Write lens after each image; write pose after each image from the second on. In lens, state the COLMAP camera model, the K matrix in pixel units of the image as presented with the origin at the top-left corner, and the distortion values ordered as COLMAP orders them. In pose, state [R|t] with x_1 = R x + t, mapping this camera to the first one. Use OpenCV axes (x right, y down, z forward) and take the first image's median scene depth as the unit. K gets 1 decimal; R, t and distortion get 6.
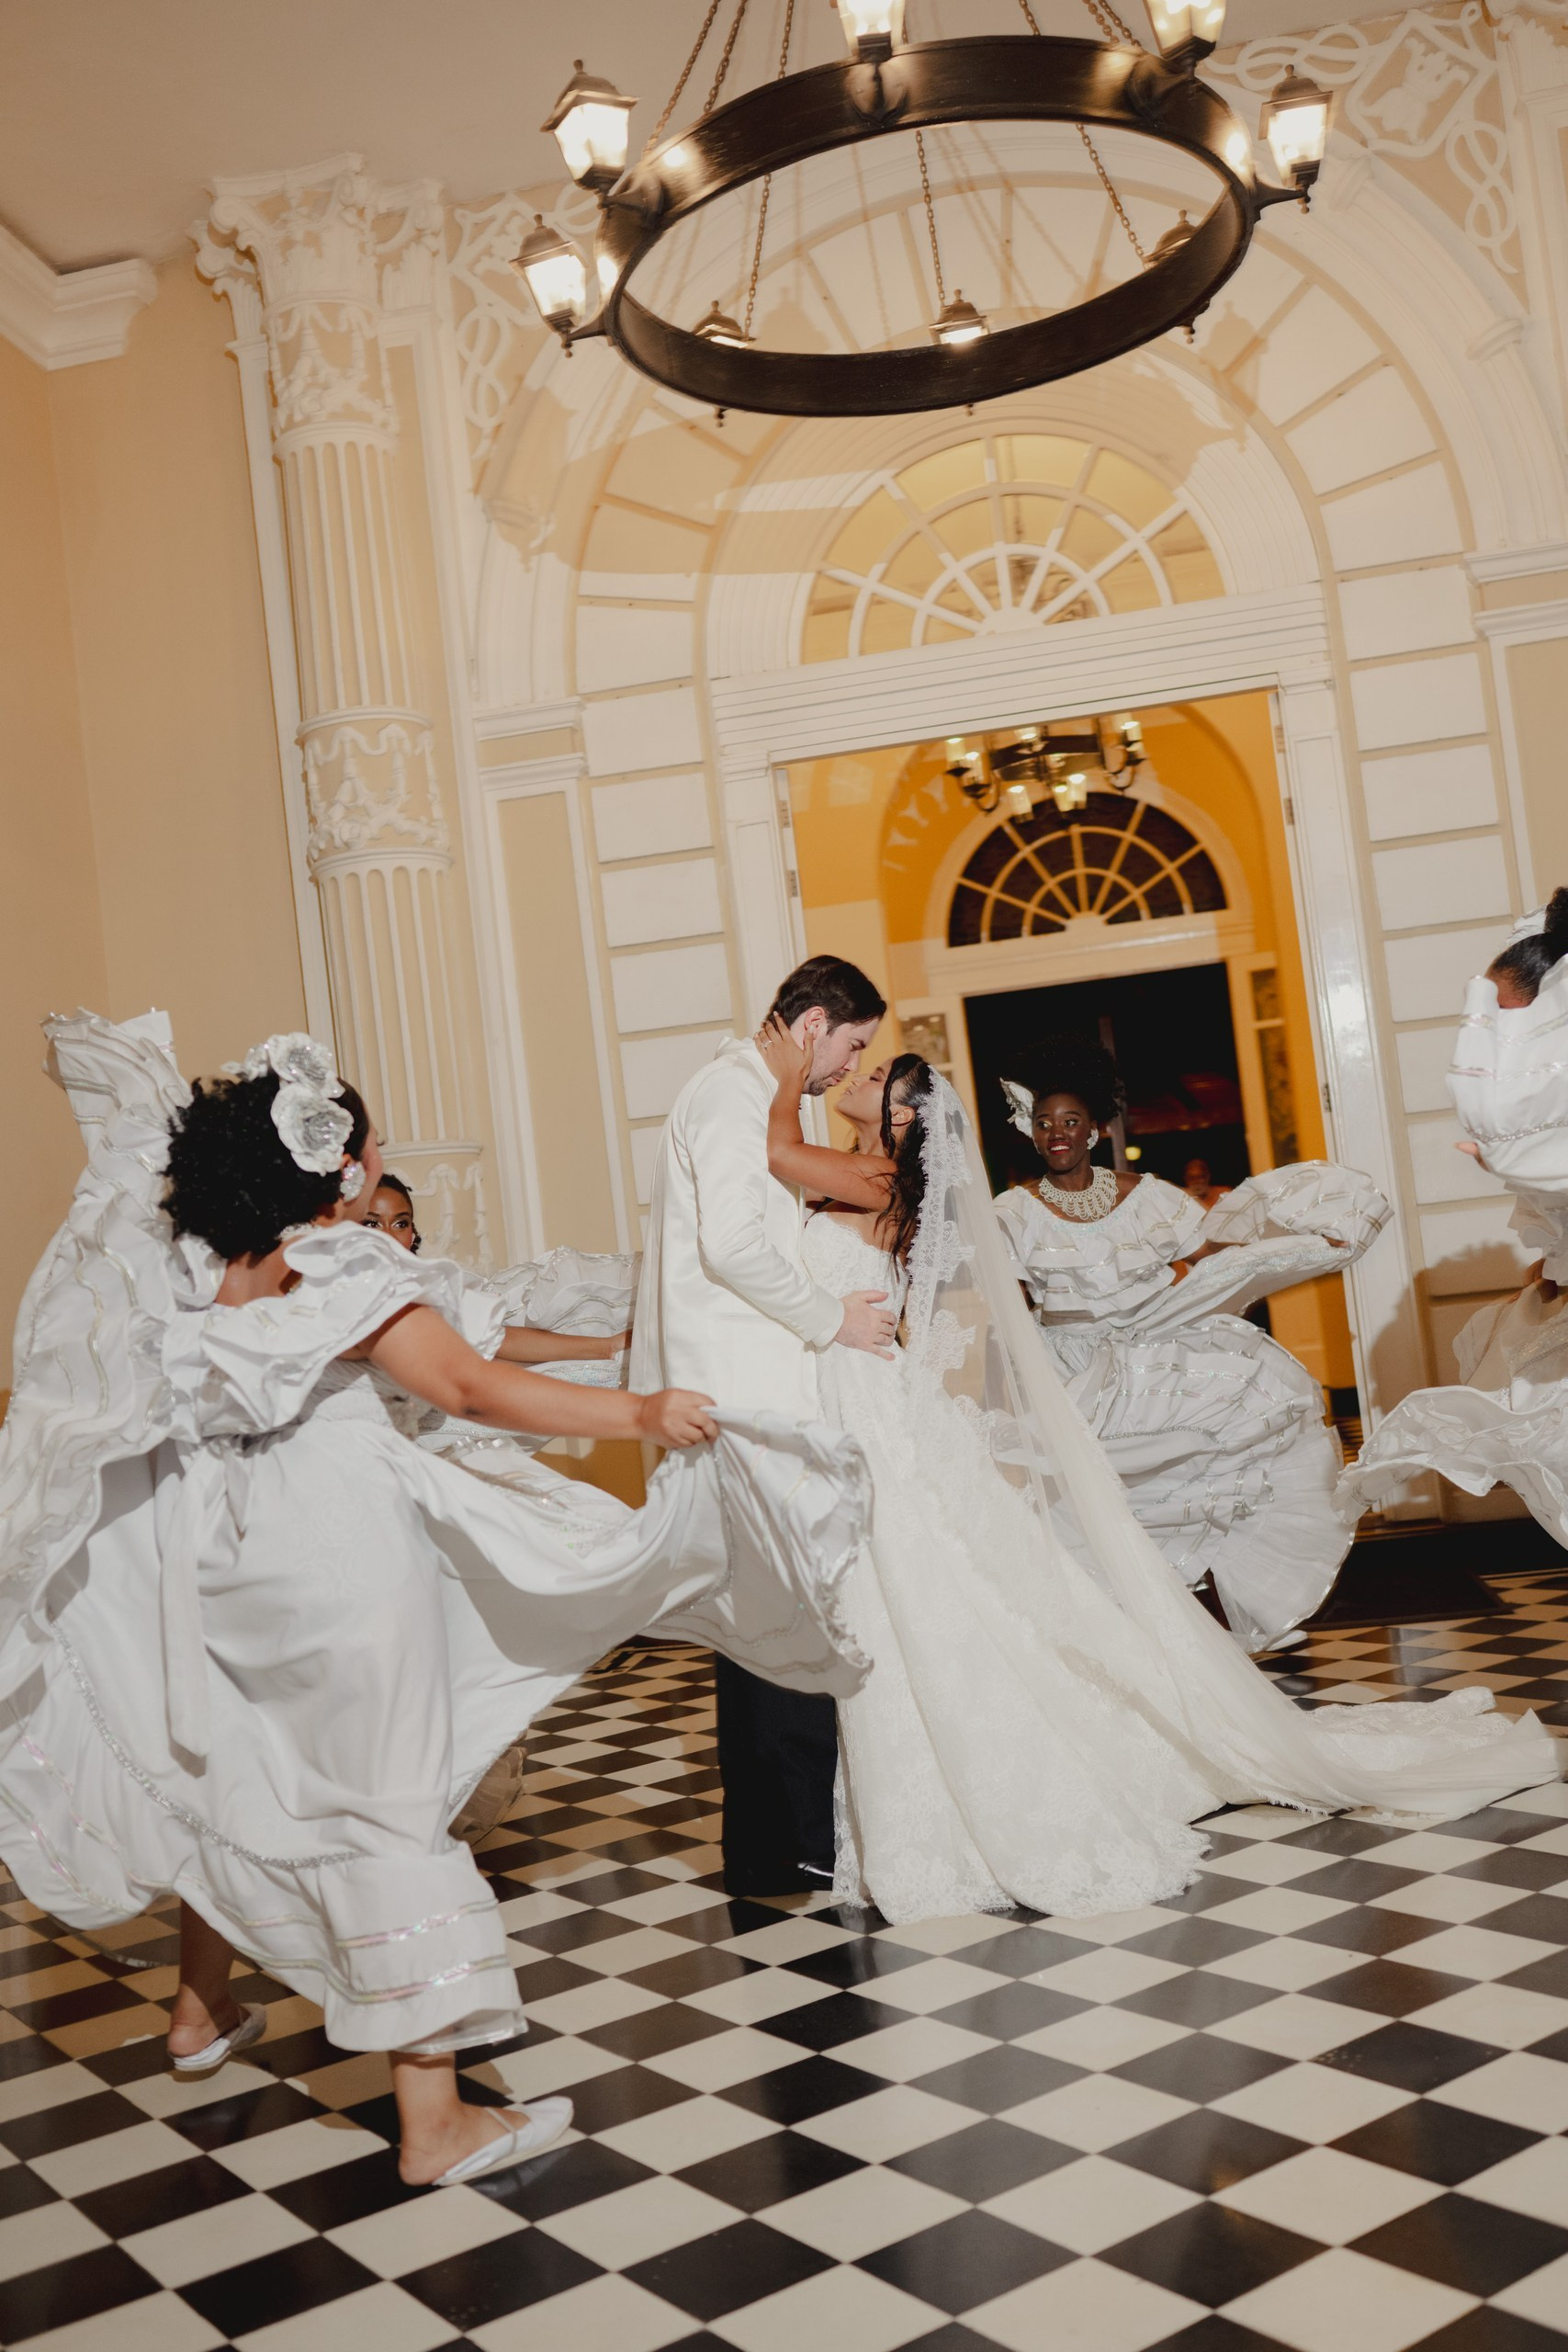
lens RADIAL K [[2147.6, 0, 770.5], [0, 2147.6, 1172.7], [0, 0, 1]] dist [-0.003639, 0.012761]
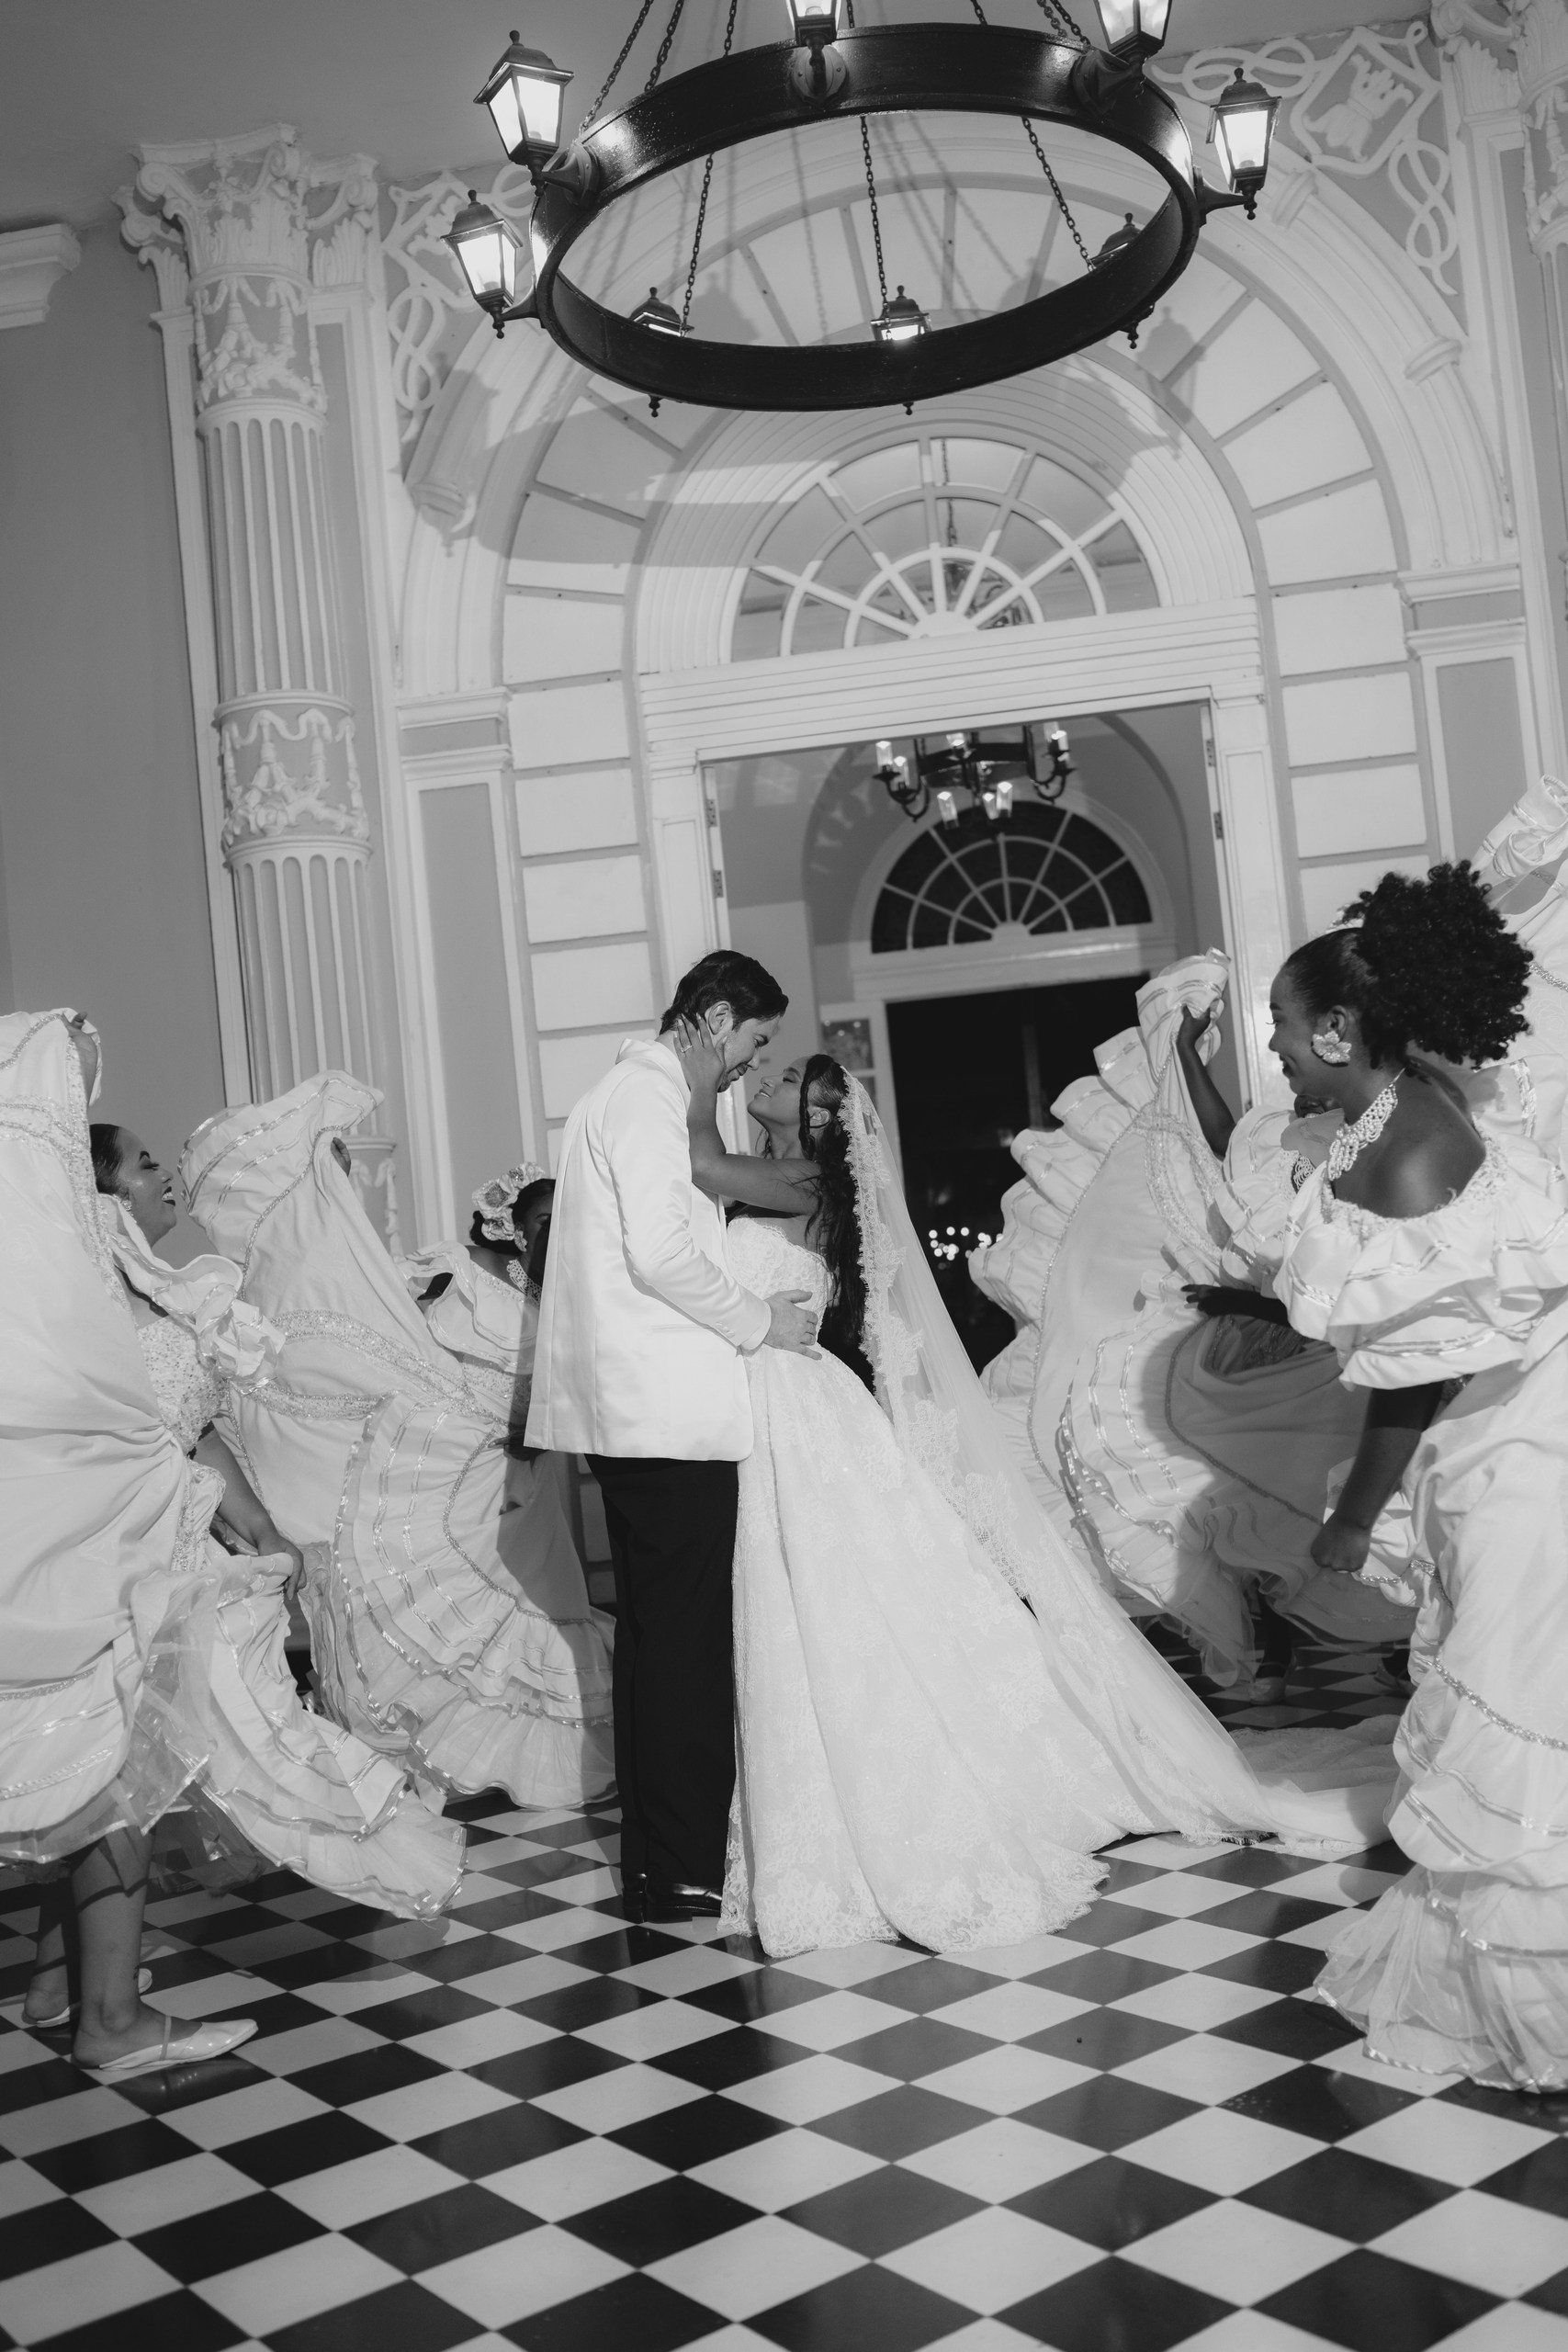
lens RADIAL K [[2092.9, 0, 784.0], [0, 2092.9, 1176.0], [0, 0, 1]] dist [-0.002955, 0.009085]
pose [[0.998814, 0.022540, 0.043148, 0.002250], [-0.022734, 0.999733, 0.004018, -0.004978], [-0.043046, -0.004994, 0.999061, 0.036615]]
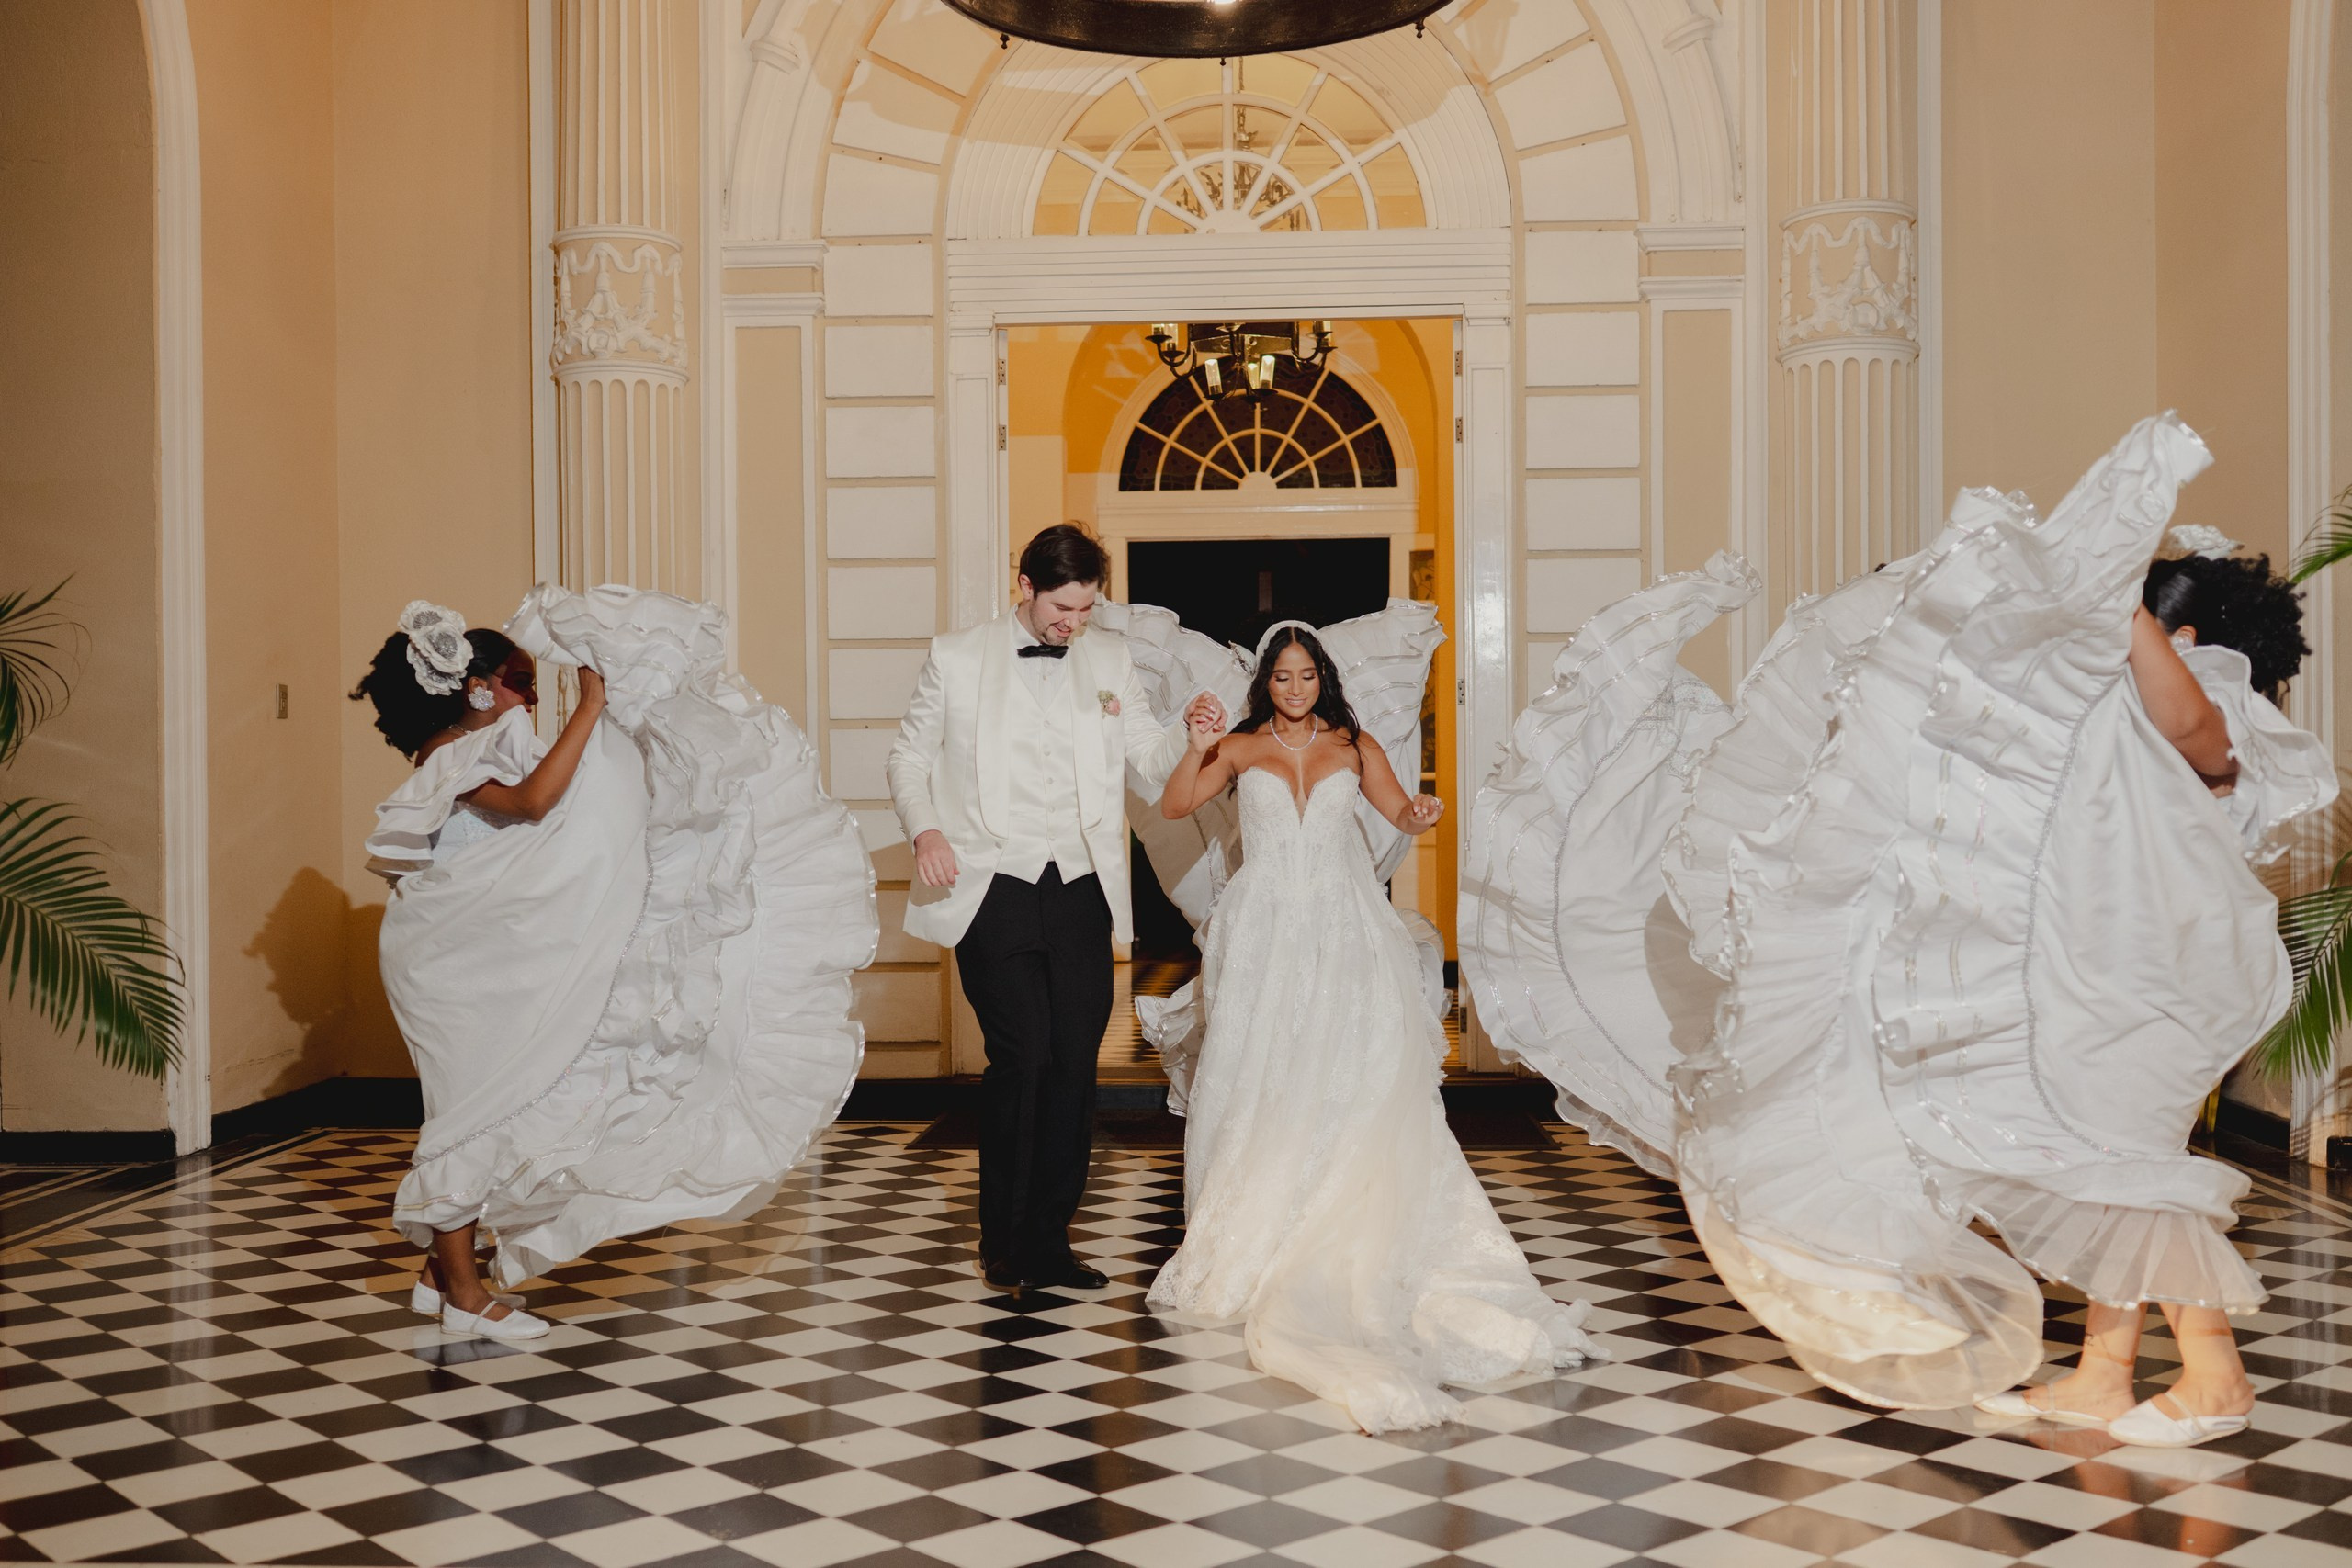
lens RADIAL K [[2702.5, 0, 1078.6], [0, 2702.5, 783.7], [0, 0, 1]] dist [0.010603, 0.014298]
pose [[0.988440, 0.107194, 0.107215, -0.079425], [-0.111404, 0.993191, 0.034058, -0.013247], [-0.102835, -0.045608, 0.993652, -0.361493]]
